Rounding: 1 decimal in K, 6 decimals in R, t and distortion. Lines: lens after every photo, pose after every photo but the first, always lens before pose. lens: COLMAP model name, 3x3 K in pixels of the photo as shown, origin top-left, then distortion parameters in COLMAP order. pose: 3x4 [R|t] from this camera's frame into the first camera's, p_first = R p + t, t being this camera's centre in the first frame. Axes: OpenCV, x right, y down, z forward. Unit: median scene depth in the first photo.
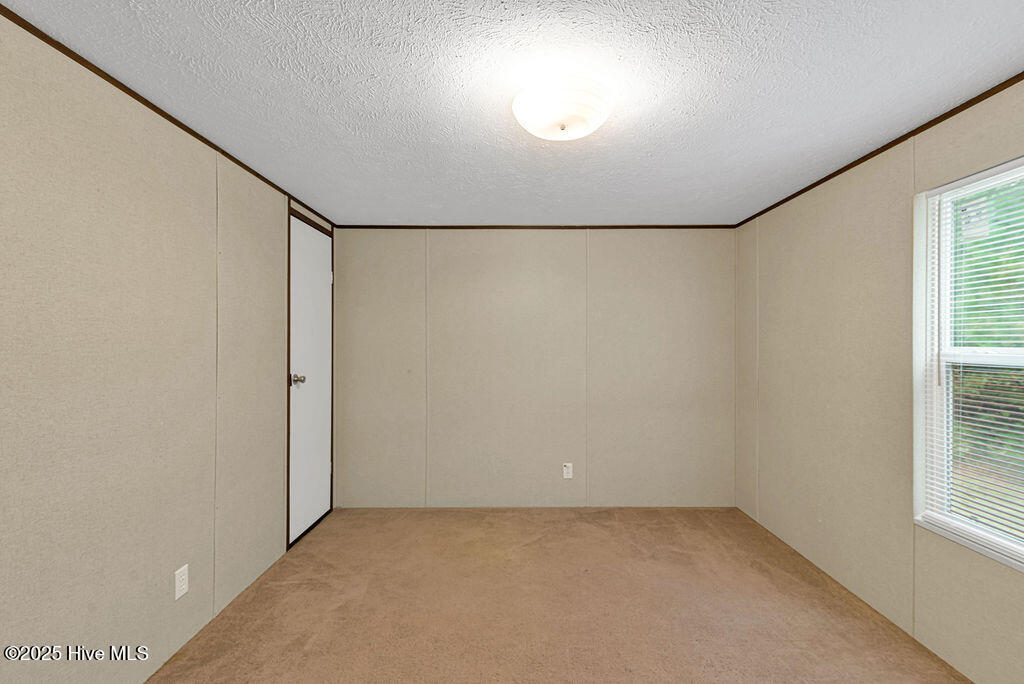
lens RADIAL K [[467.9, 0, 514.8], [0, 467.9, 343.2], [0, 0, 1]] dist [0.024708, -0.002472]
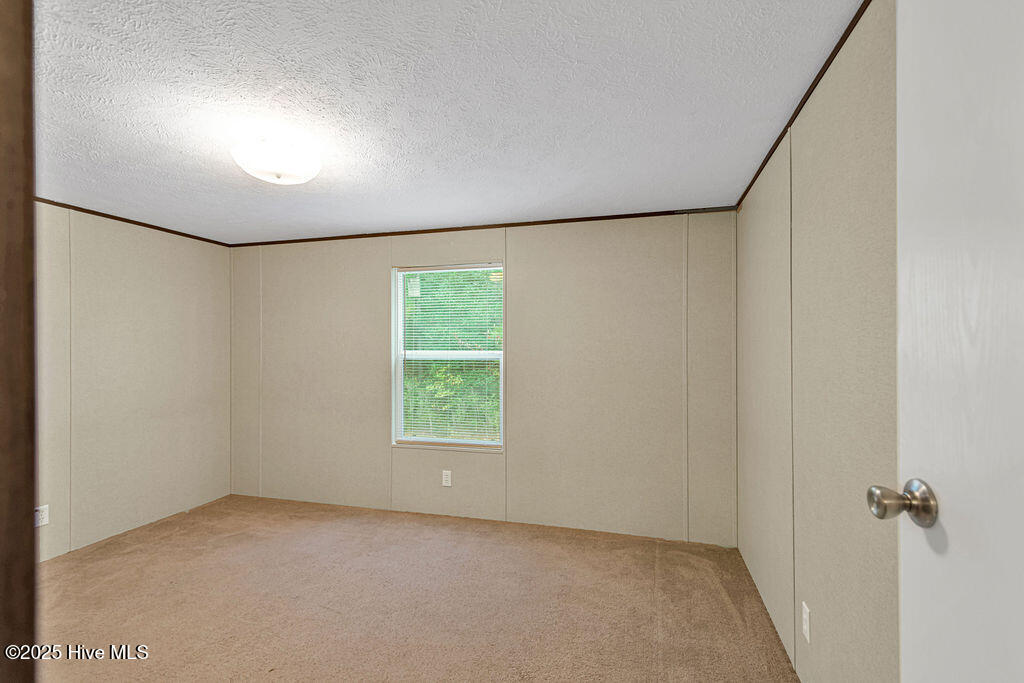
lens RADIAL K [[467.9, 0, 517.3], [0, 467.9, 346.5], [0, 0, 1]] dist [0.024708, -0.002472]
pose [[0.261741, 0.005574, 0.965122, -0.533817], [0.006605, 0.999950, -0.007566, 0.003906], [-0.965116, 0.008355, 0.261691, 0.037146]]
